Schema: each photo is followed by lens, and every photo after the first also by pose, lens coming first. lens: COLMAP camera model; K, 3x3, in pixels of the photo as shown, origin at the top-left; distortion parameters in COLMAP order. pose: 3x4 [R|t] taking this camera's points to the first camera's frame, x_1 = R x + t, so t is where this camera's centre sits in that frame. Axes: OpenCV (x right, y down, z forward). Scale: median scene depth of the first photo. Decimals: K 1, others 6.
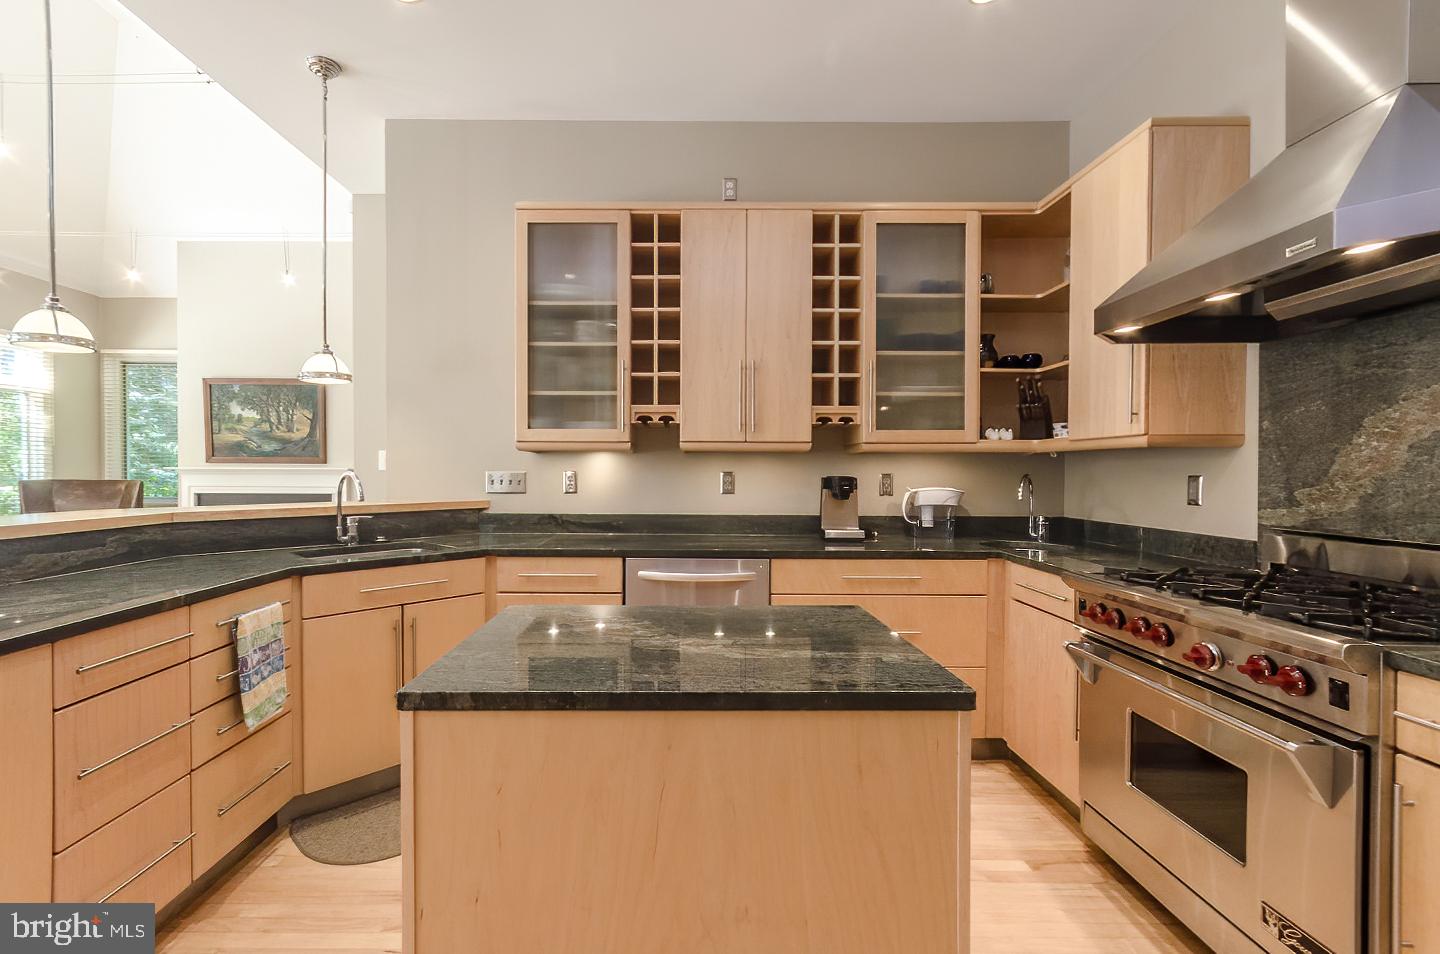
lens RADIAL K [[657.8, 0, 673.4], [0, 657.8, 481.1], [0, 0, 1]] dist [-0.000513, -0.000319]
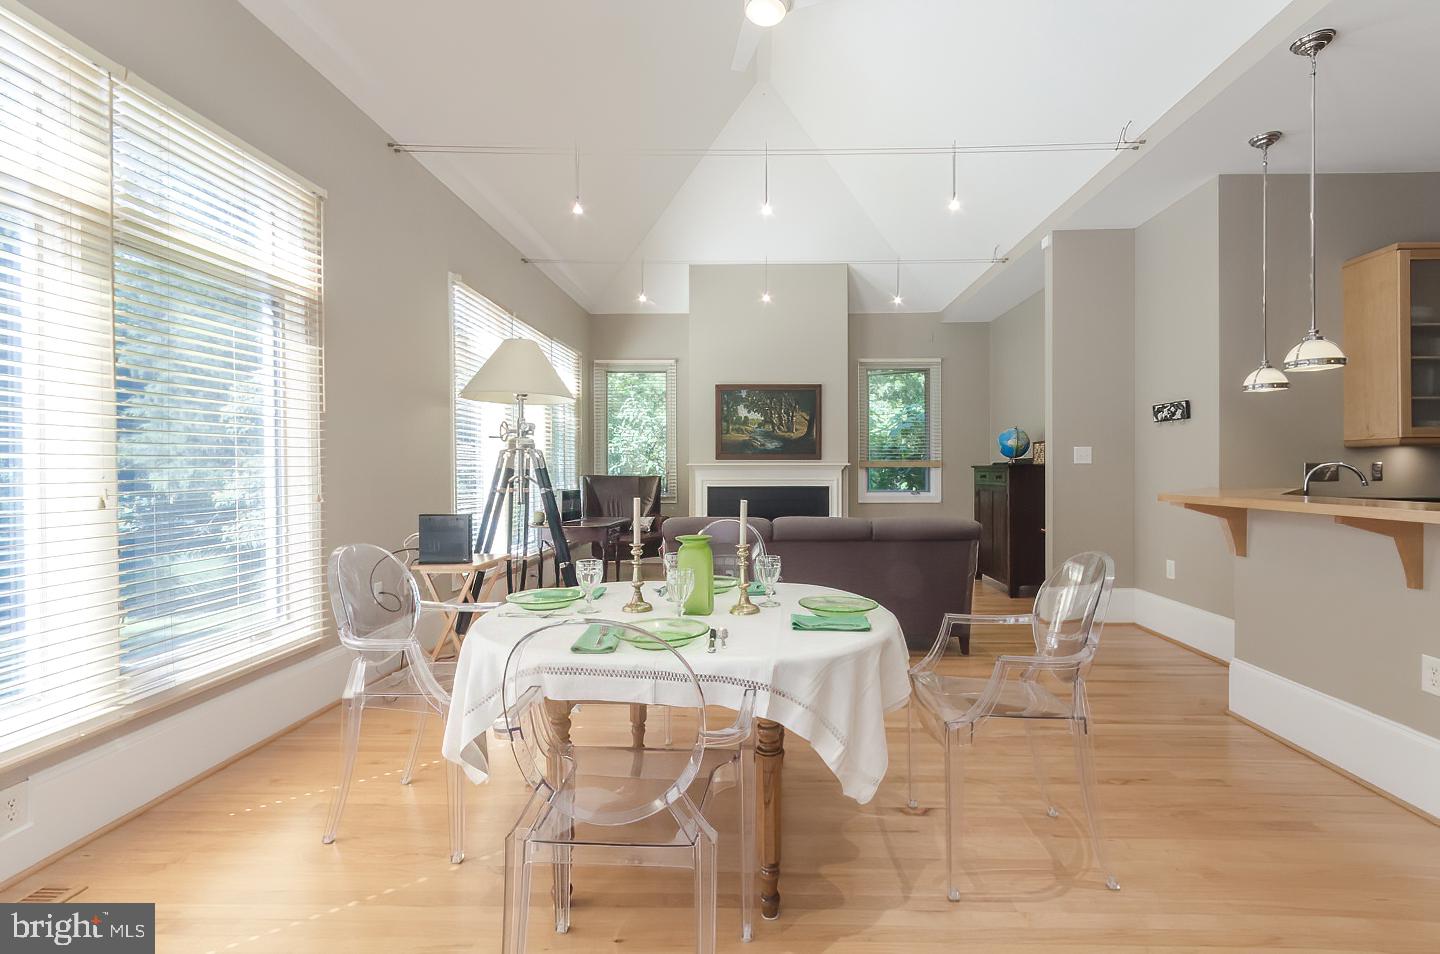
lens RADIAL K [[640.0, 0, 744.0], [0, 640.0, 488.2], [0, 0, 1]] dist [-0.000419, -0.000408]
pose [[0.999763, -0.004897, -0.021193, -1.423720], [0.005224, 0.999868, 0.015402, 0.010174], [0.021115, -0.015510, 0.999657, -0.221513]]
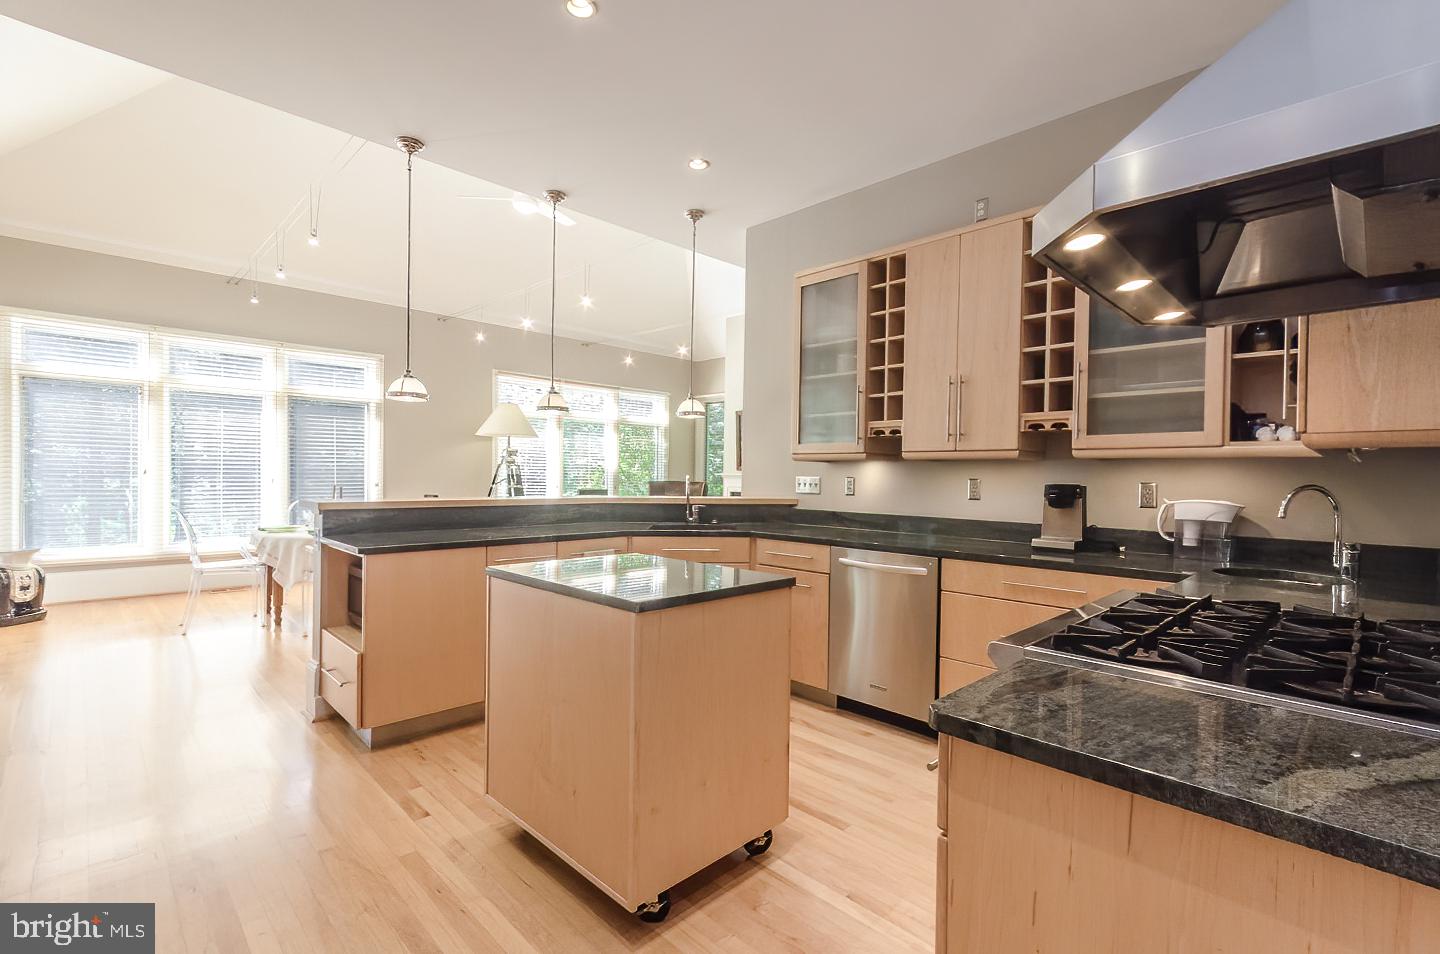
lens RADIAL K [[640.0, 0, 744.0], [0, 640.0, 488.2], [0, 0, 1]] dist [-0.000419, -0.000408]
pose [[0.724039, 0.020135, -0.689465, 0.575861], [-0.022143, 0.999737, 0.005944, 0.003040], [0.689404, 0.010963, 0.724294, 0.004840]]
